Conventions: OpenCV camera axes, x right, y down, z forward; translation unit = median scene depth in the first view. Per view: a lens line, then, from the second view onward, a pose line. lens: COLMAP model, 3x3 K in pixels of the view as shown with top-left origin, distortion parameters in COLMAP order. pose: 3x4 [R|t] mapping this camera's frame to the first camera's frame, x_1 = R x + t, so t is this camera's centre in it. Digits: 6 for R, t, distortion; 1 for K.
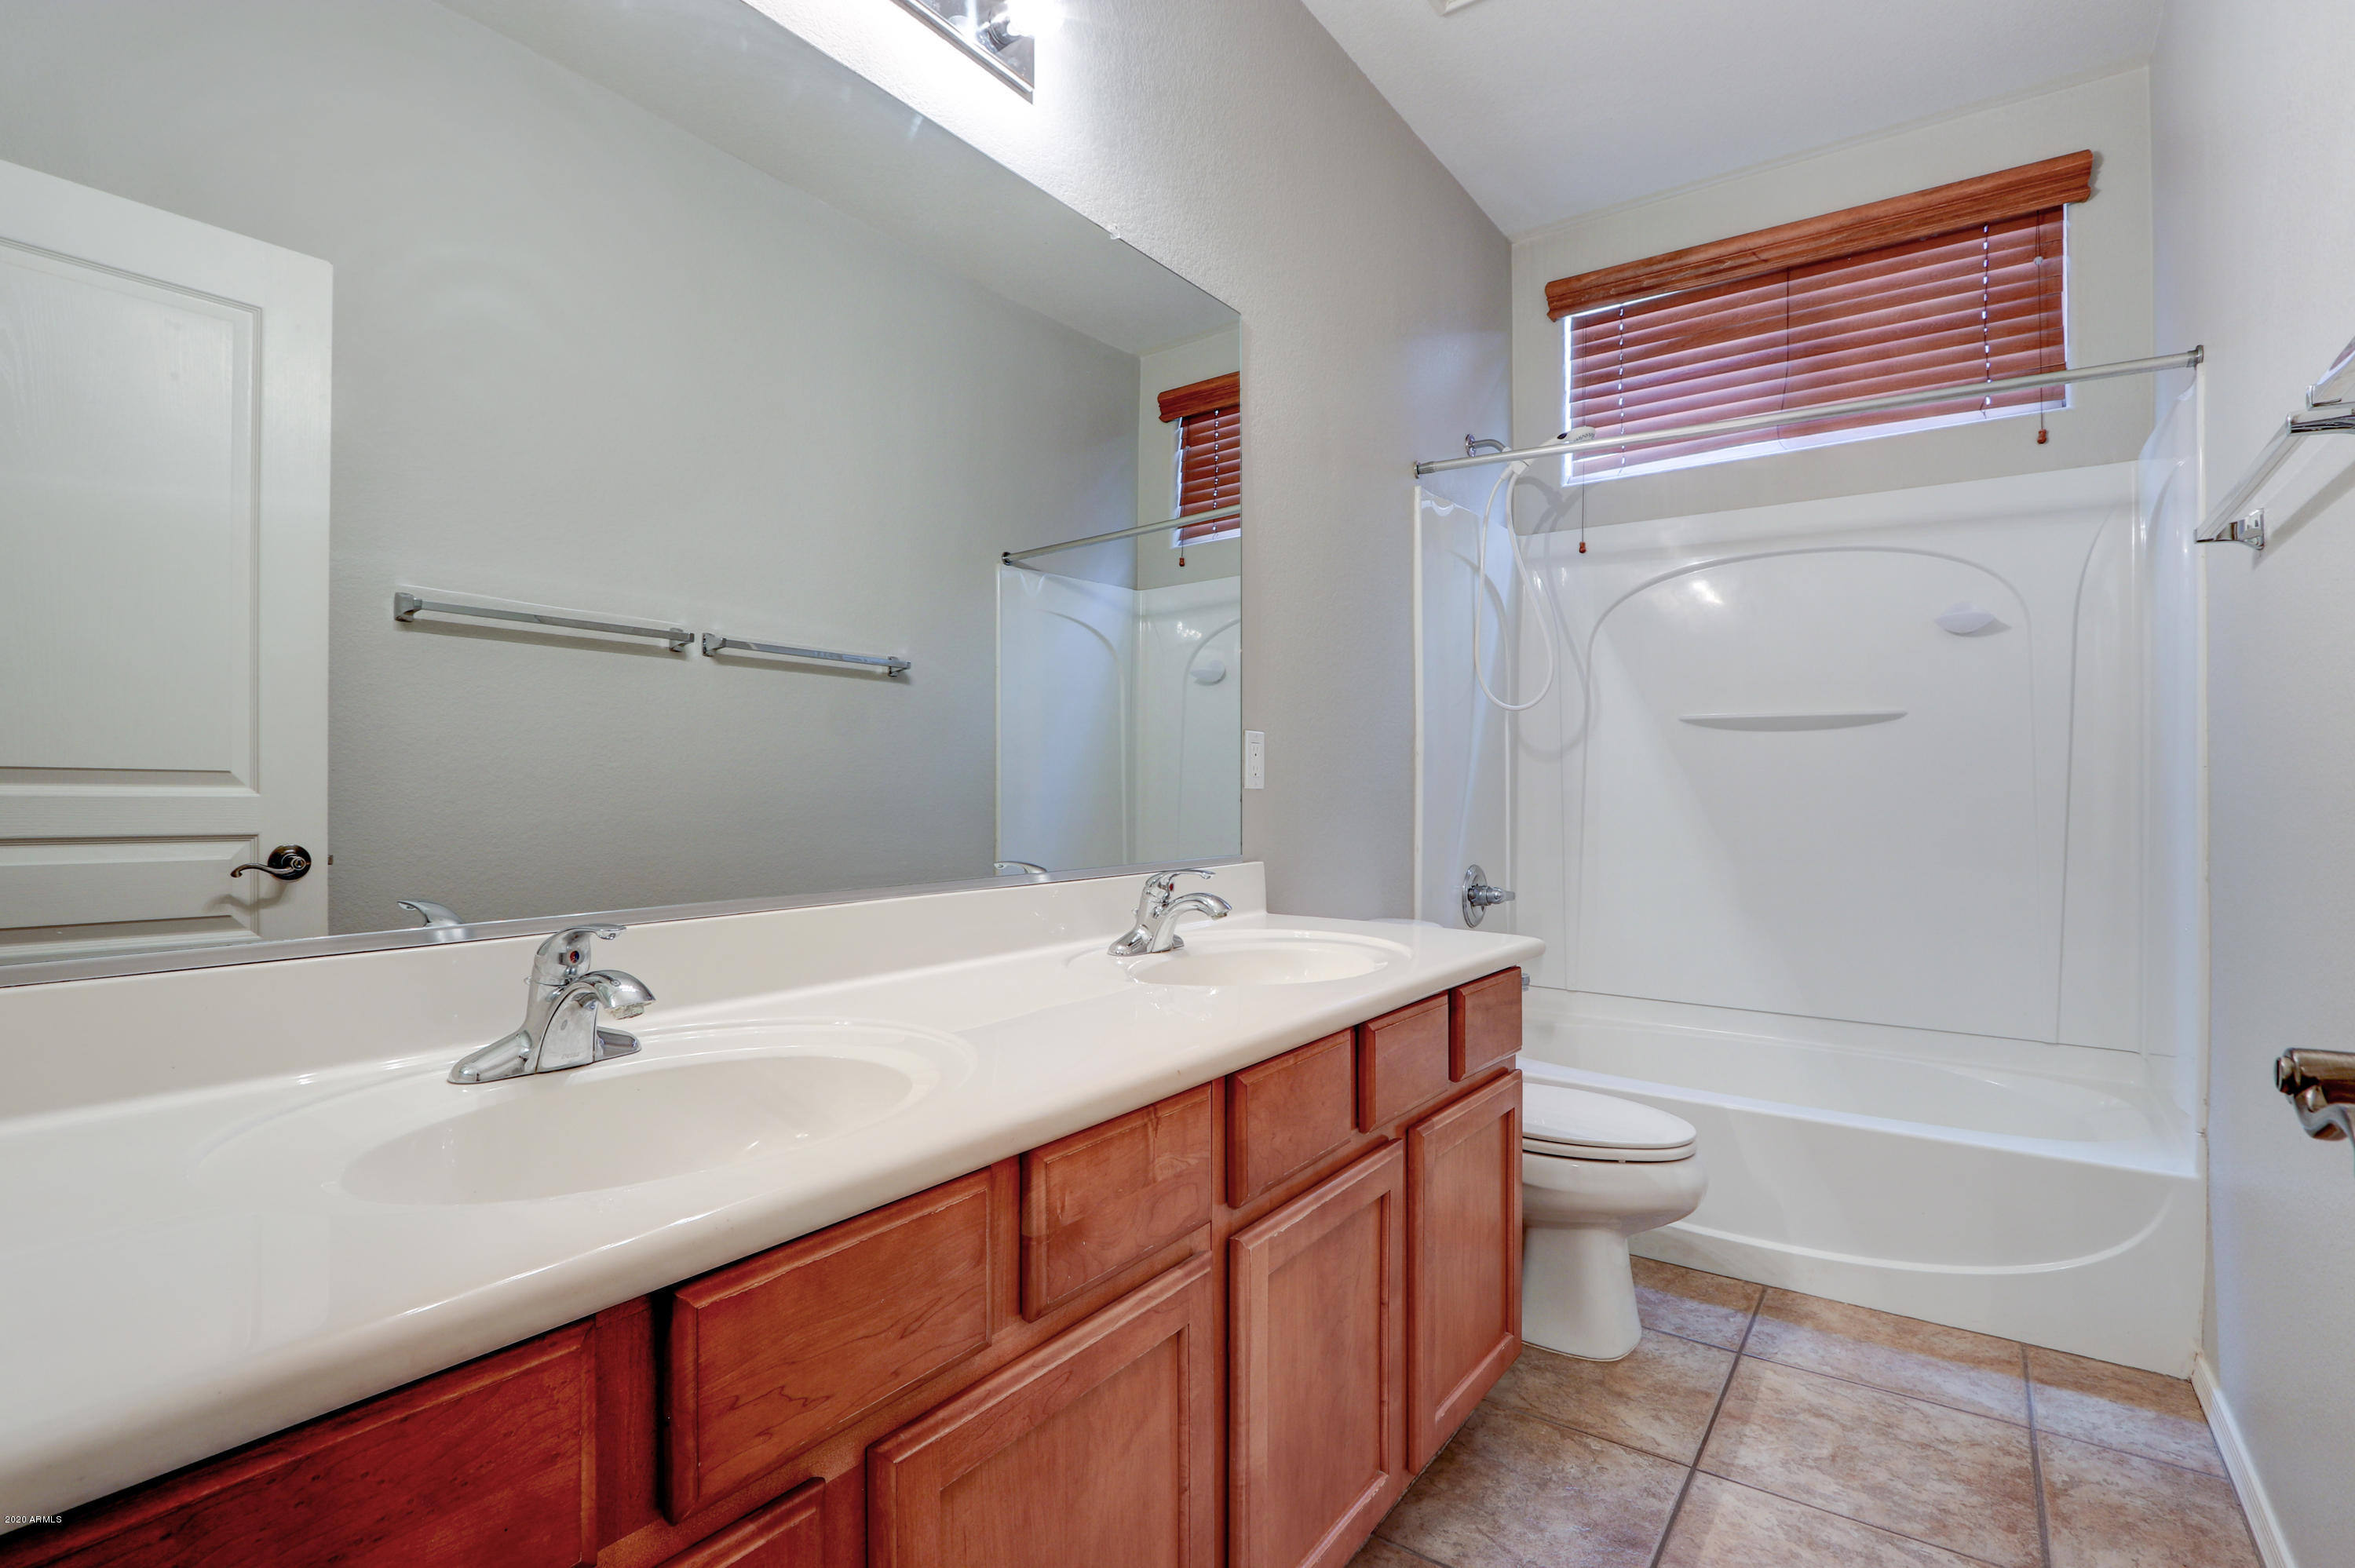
lens RADIAL K [[1115.3, 0, 1155.5], [0, 1115.3, 786.0], [0, 0, 1]] dist [-0.014142, 0.001055]
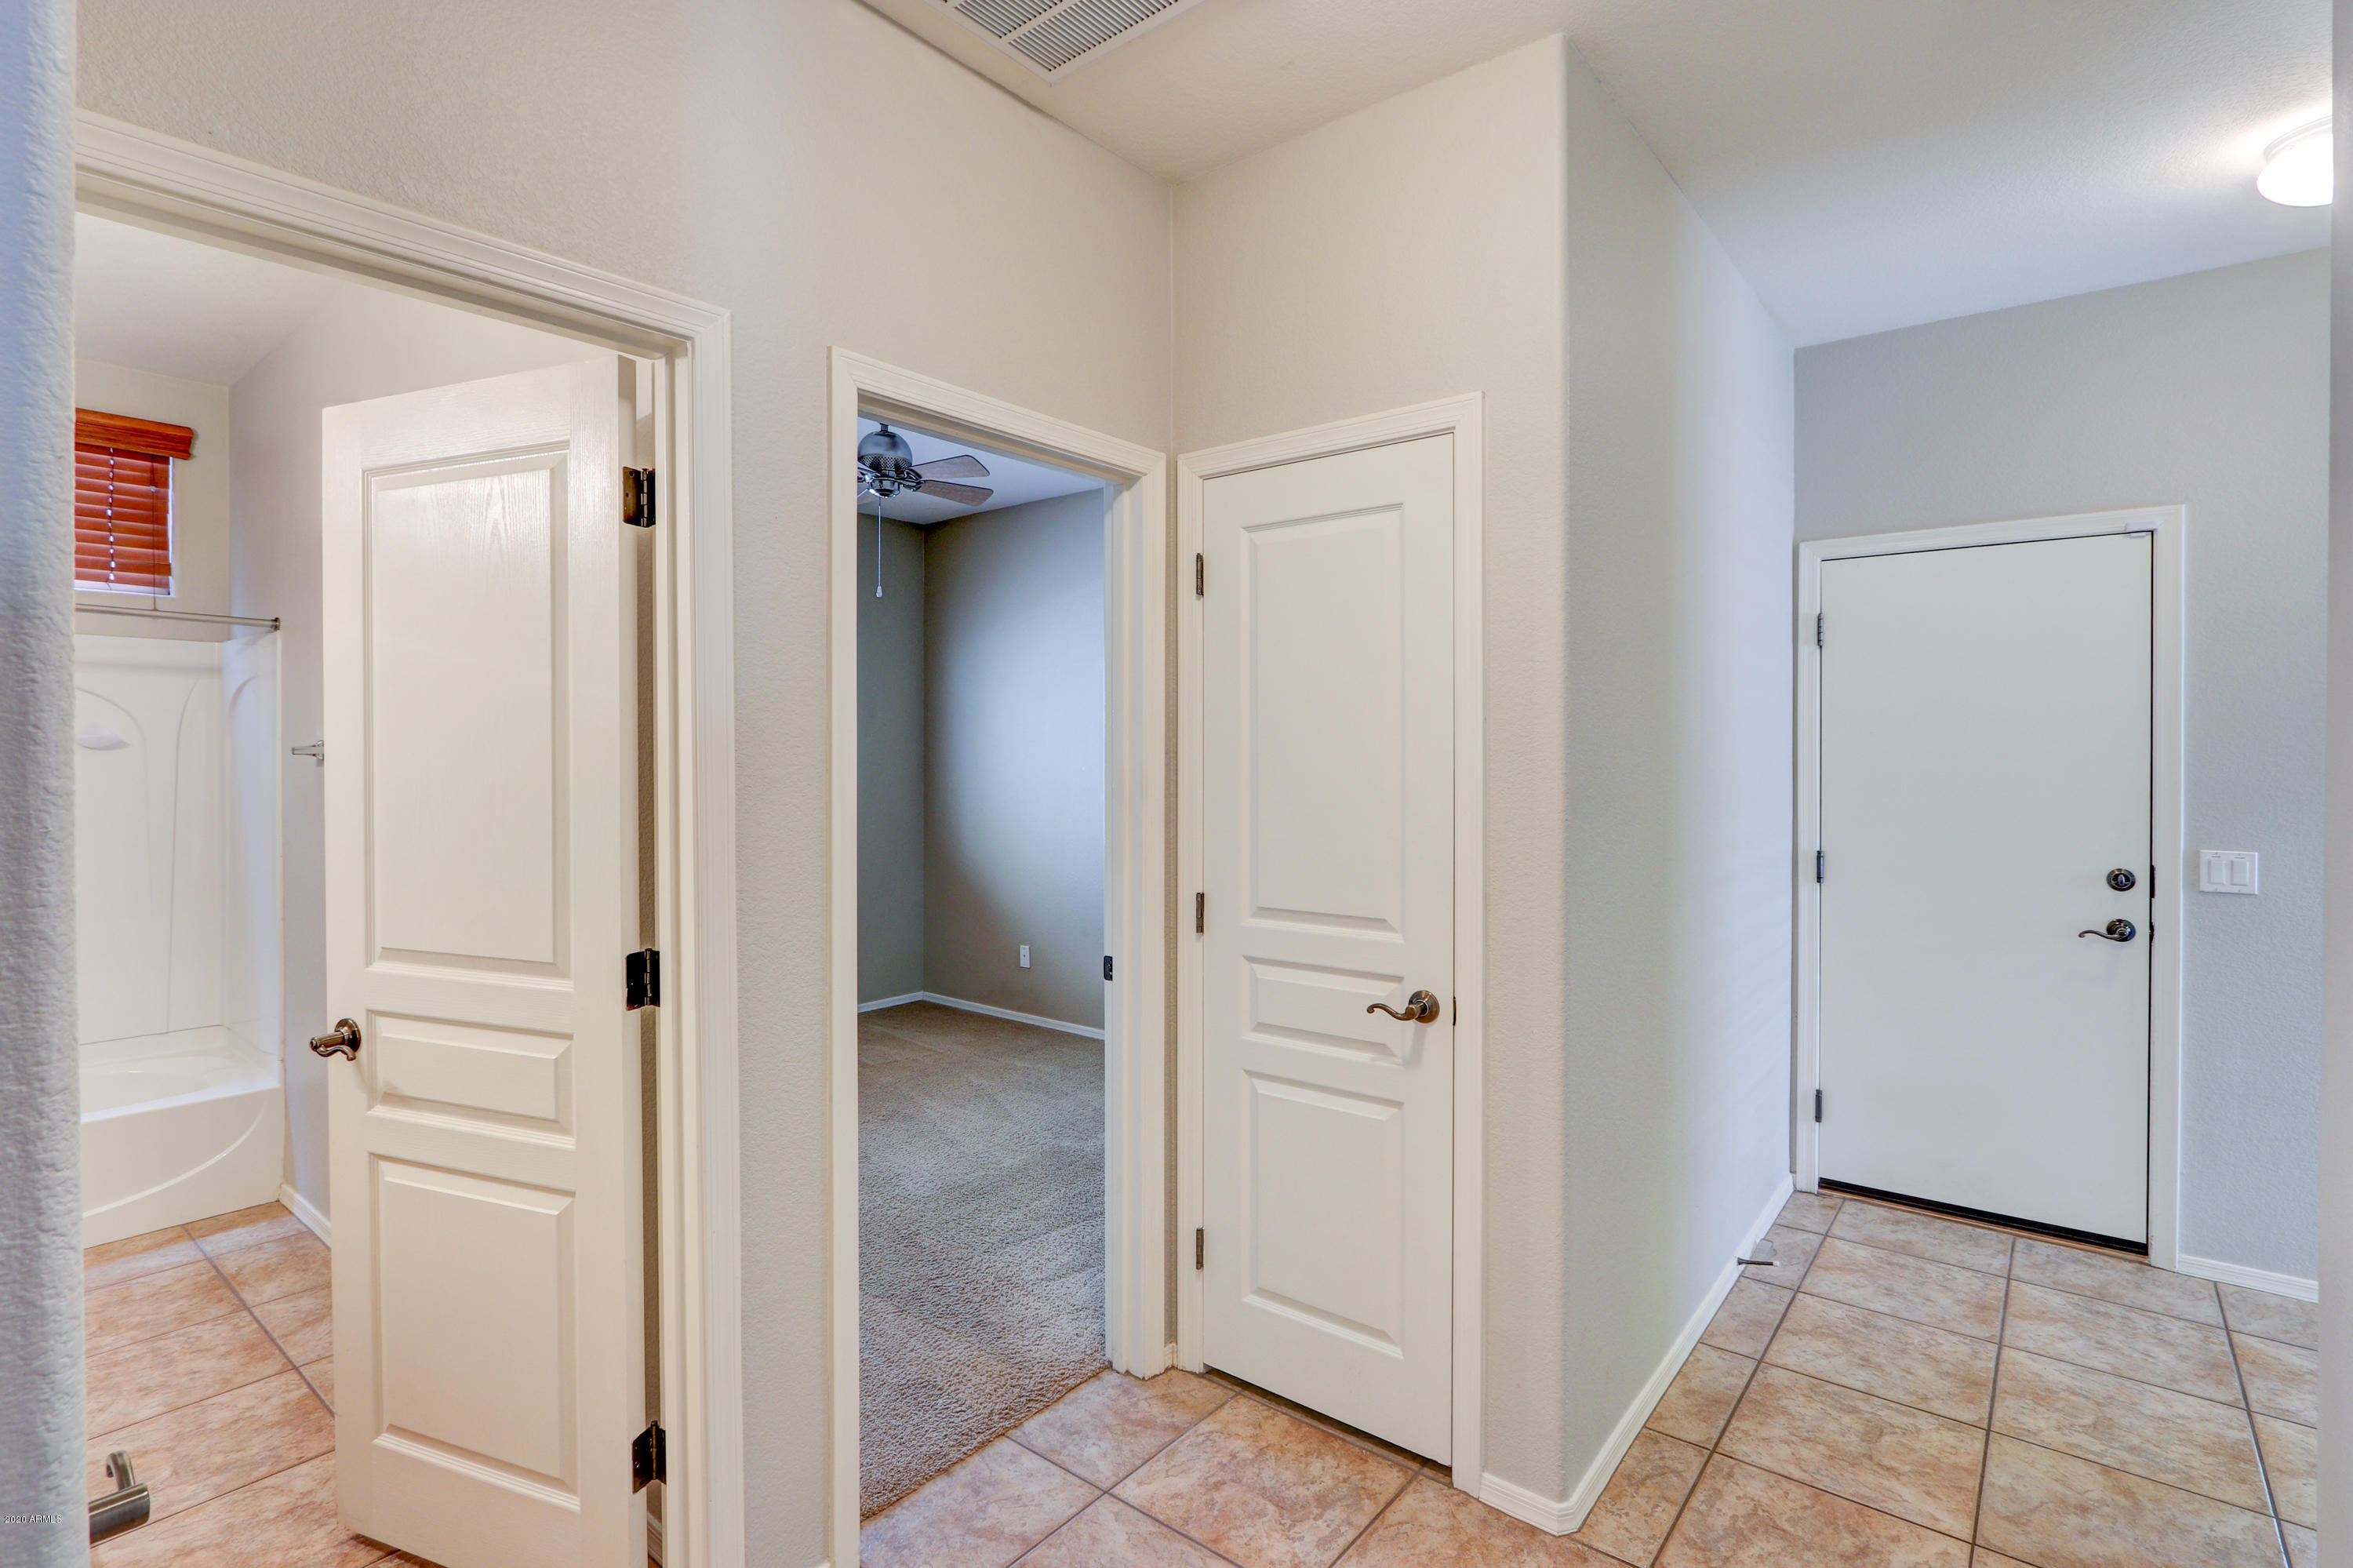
lens RADIAL K [[1114.6, 0, 1154.1], [0, 1114.6, 754.8], [0, 0, 1]] dist [-0.014142, 0.001055]
pose [[0.053826, -0.004911, 0.998538, -0.741260], [-0.004634, 0.999976, 0.005168, -0.193252], [-0.998540, -0.004905, 0.053802, -0.499297]]
